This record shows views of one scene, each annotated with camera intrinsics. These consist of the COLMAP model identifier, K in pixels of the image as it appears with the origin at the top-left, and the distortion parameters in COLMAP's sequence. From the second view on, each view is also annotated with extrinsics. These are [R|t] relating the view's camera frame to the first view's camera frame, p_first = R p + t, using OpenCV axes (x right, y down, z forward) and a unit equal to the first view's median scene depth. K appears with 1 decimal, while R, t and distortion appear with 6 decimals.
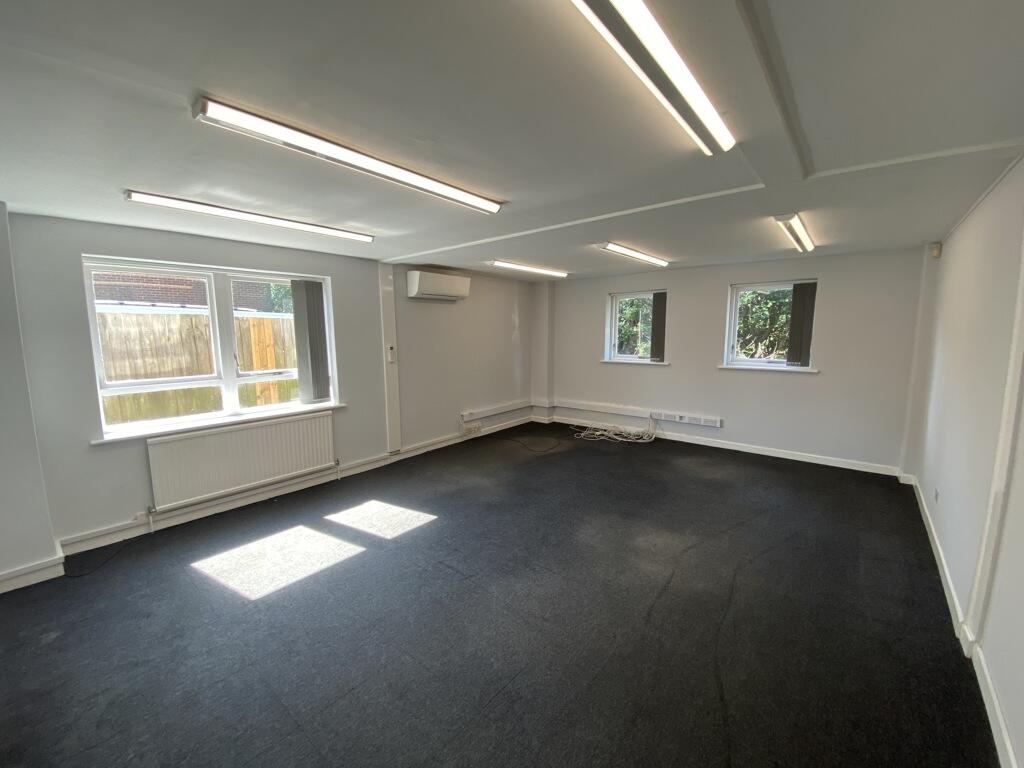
lens RADIAL K [[415.2, 0, 509.2], [0, 415.2, 383.4], [0, 0, 1]] dist [0.035105, -0.030387]
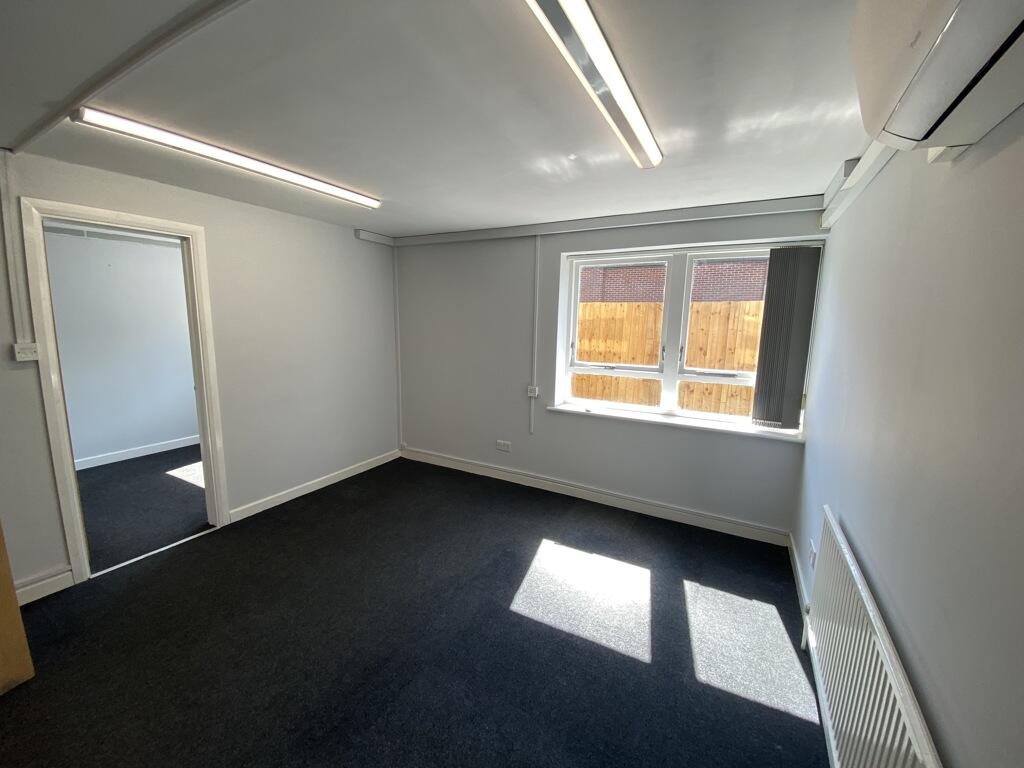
lens RADIAL K [[415.2, 0, 509.2], [0, 415.2, 383.4], [0, 0, 1]] dist [0.035105, -0.030387]
pose [[0.195315, 0.160597, -0.967502, 0.134353], [-0.145335, 0.980349, 0.133389, -0.061642], [0.969912, 0.114559, 0.214818, 0.499651]]
